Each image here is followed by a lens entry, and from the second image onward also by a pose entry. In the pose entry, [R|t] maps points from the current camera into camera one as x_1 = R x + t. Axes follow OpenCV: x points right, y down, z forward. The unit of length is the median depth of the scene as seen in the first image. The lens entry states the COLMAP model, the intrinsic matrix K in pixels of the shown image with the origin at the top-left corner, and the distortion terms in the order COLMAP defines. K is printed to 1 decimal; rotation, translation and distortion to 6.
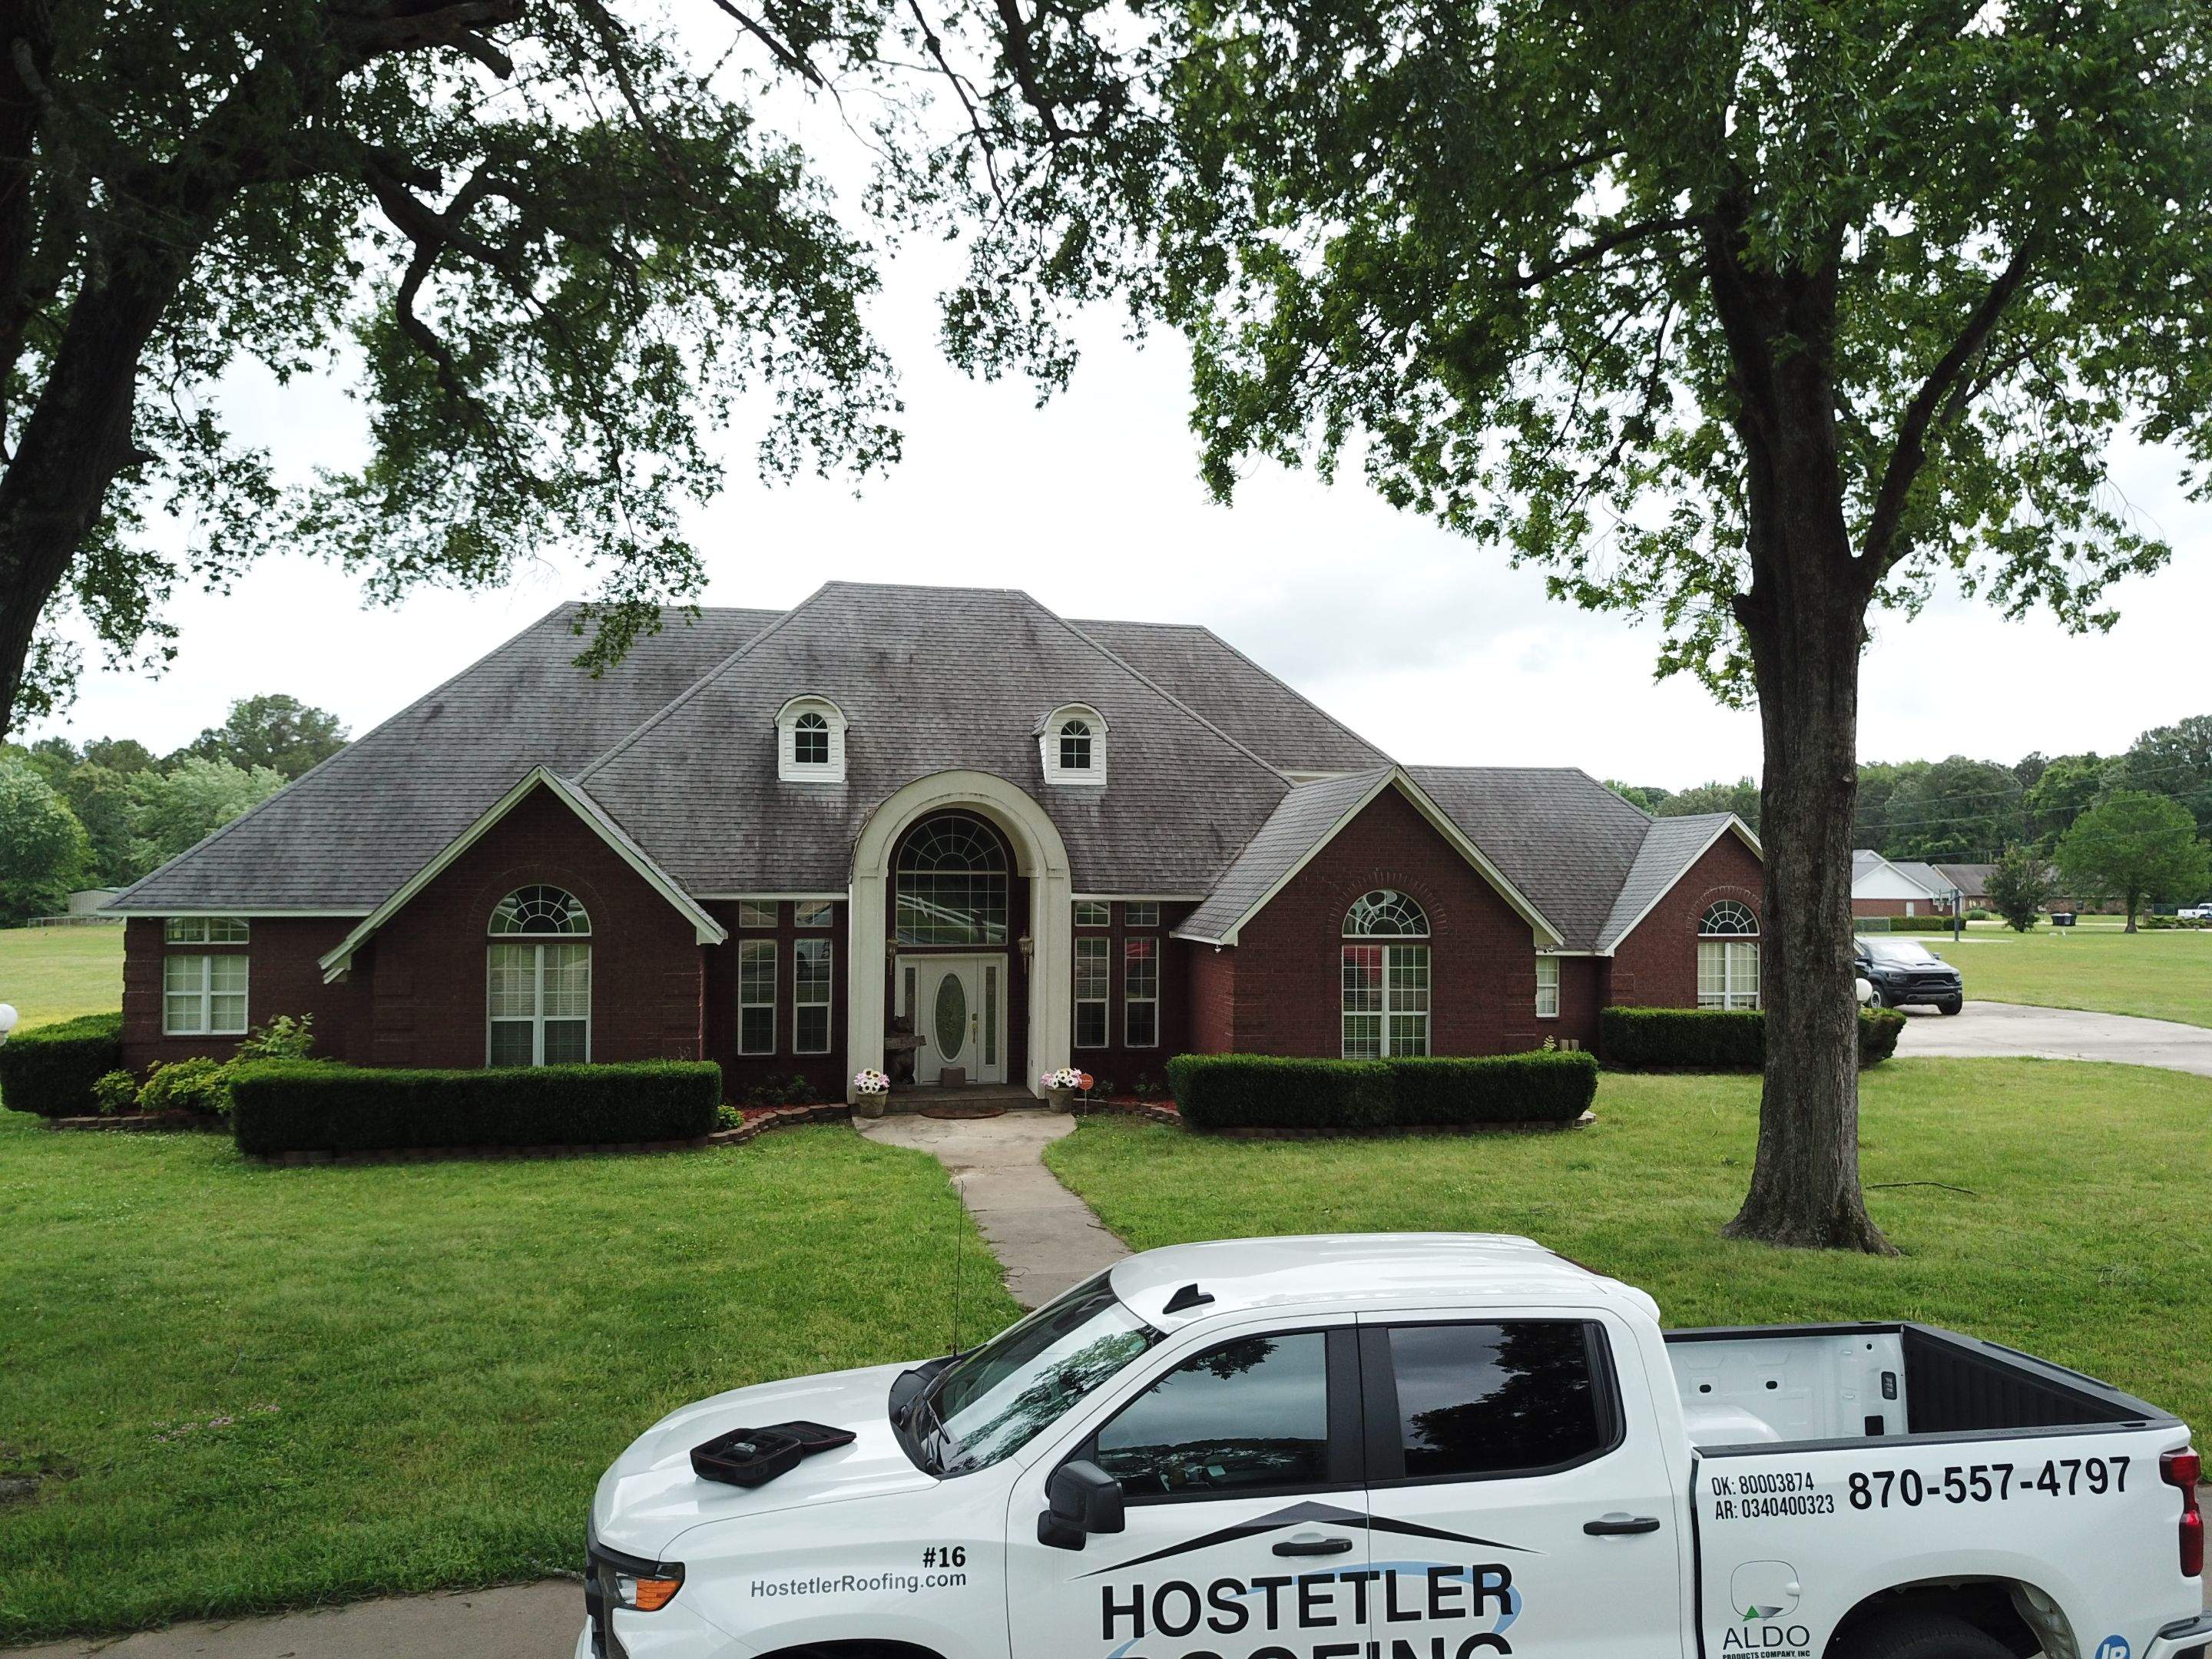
lens RADIAL K [[1851.6, 0, 1128.7], [0, 1851.6, 828.7], [0, 0, 1]] dist [0.158349, -0.539154]
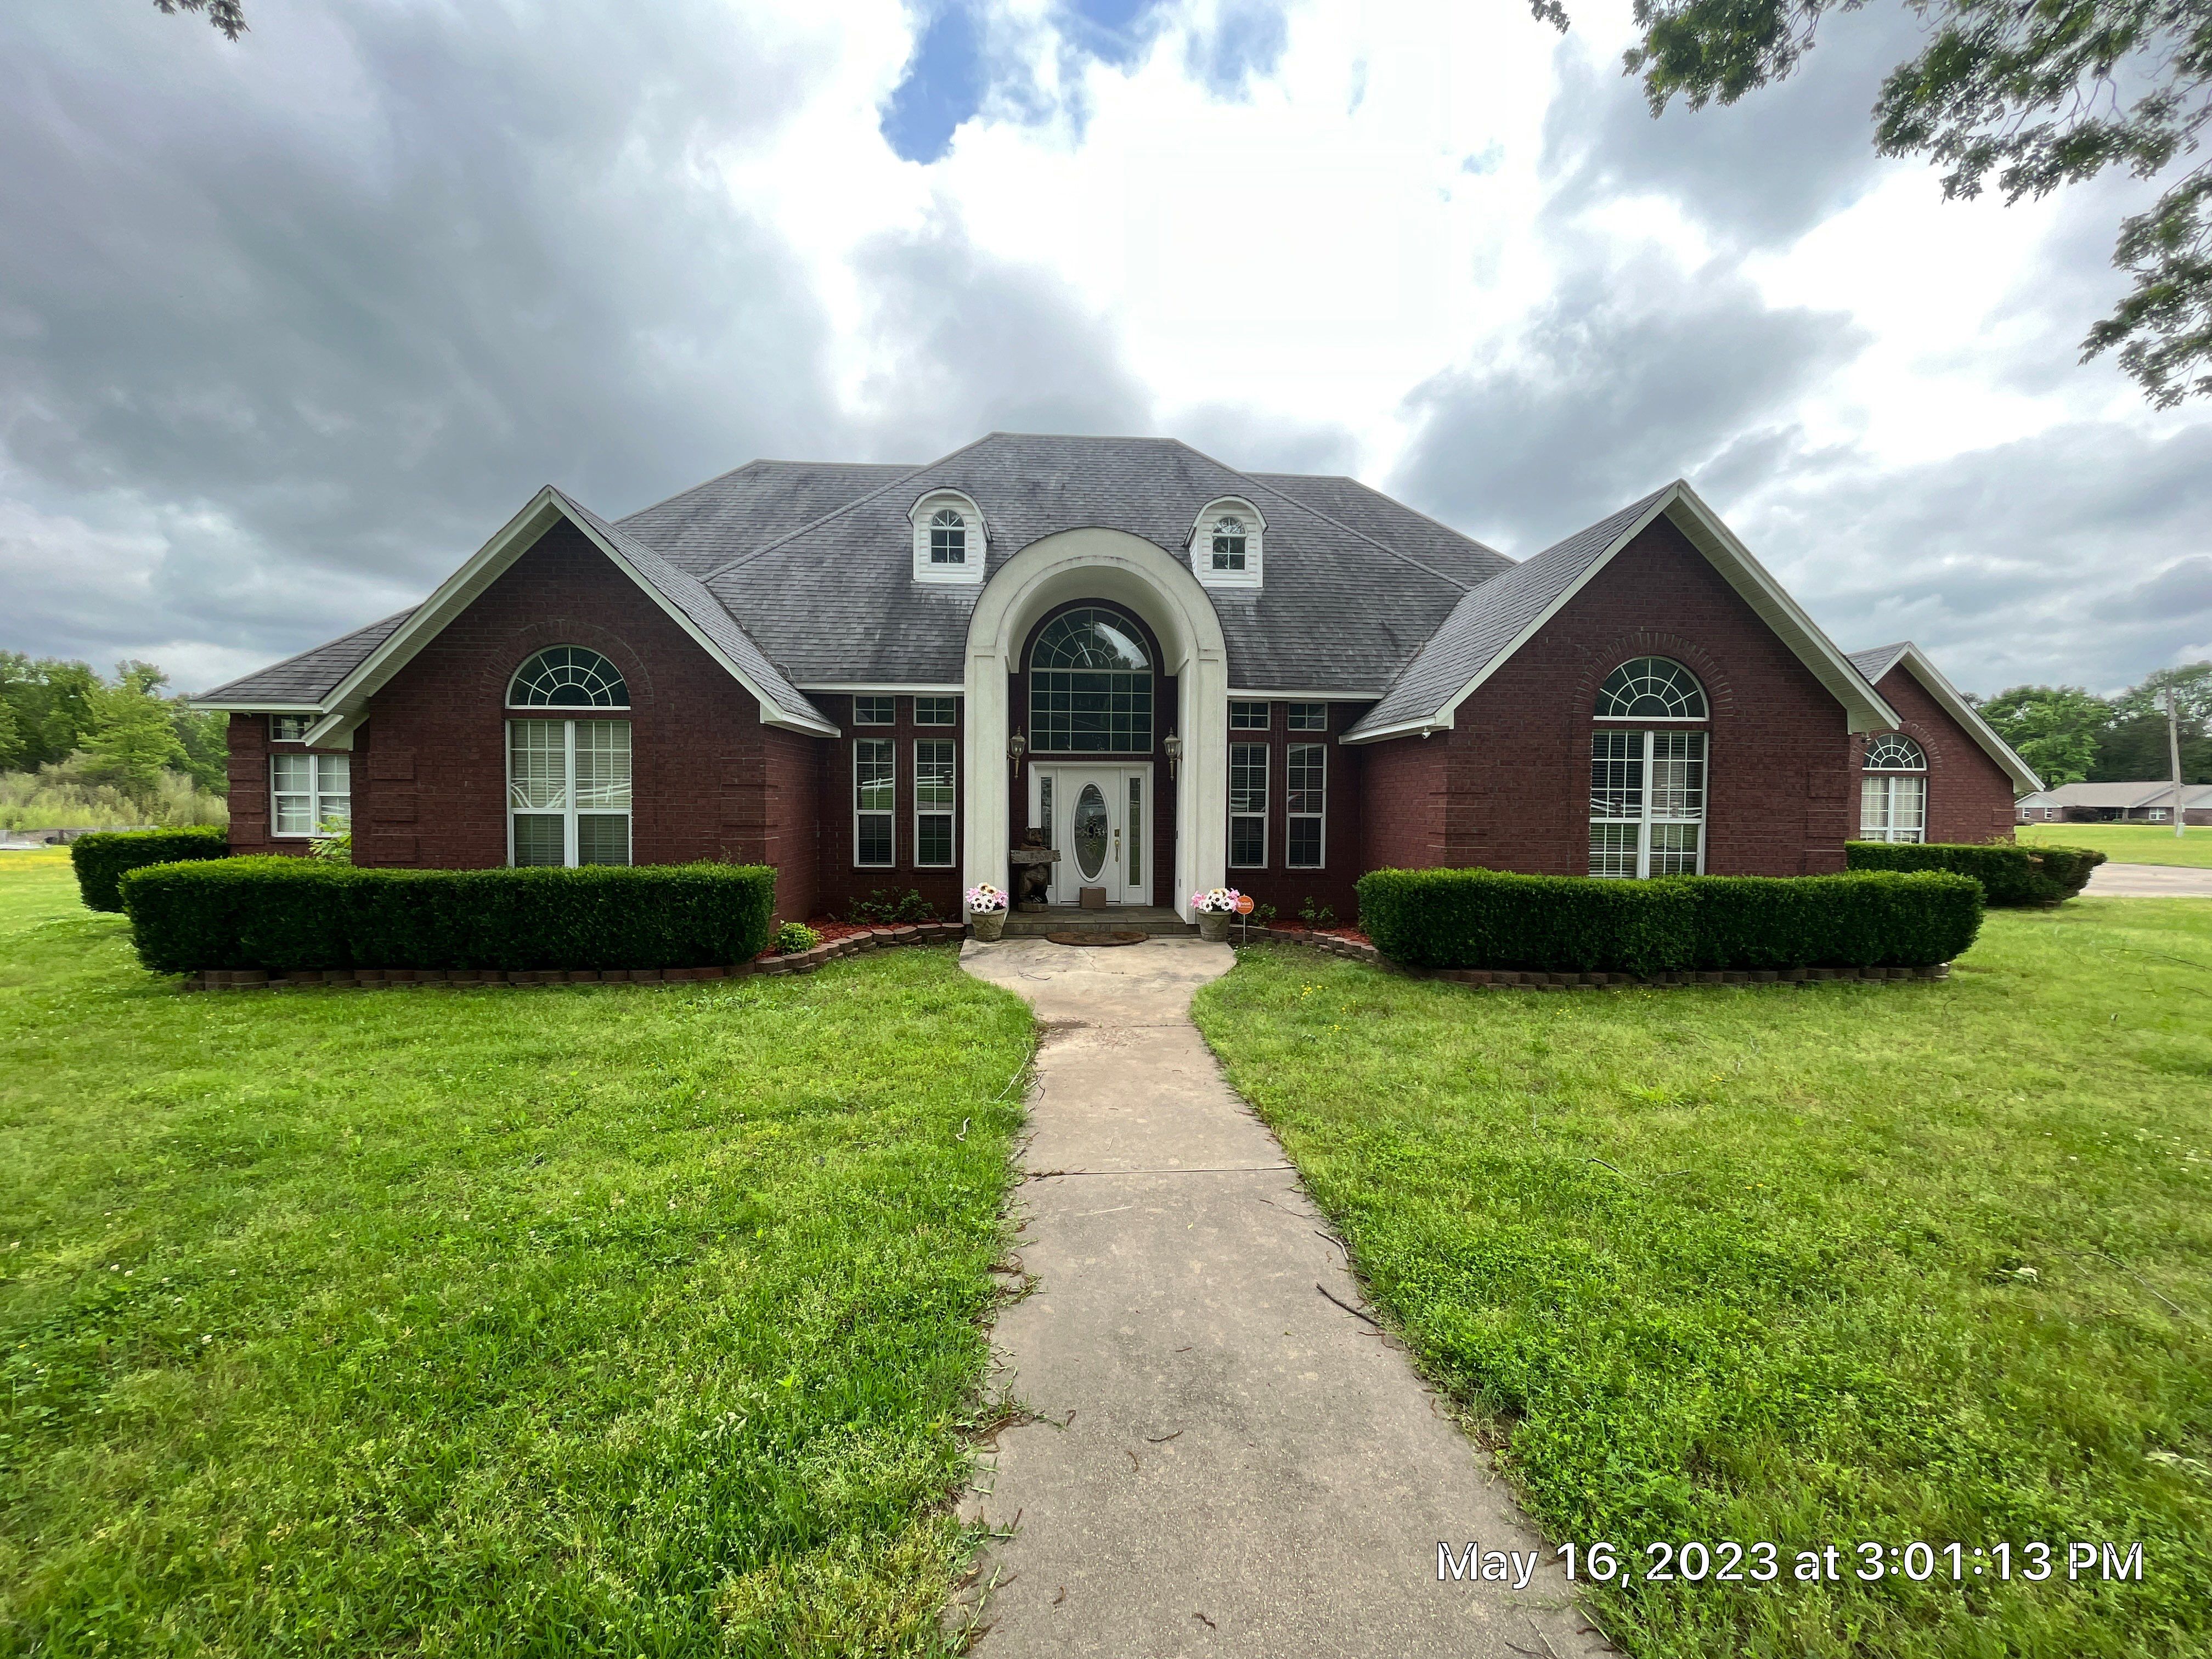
lens RADIAL K [[900.3, 0, 1106.0], [0, 900.3, 829.5], [0, 0, 1]] dist [-0.000755, -0.000276]
pose [[0.990212, 0.007758, -0.139359, -0.028175], [-0.001741, 0.999063, 0.043251, 0.084131], [0.139563, -0.042585, 0.989297, 0.586514]]
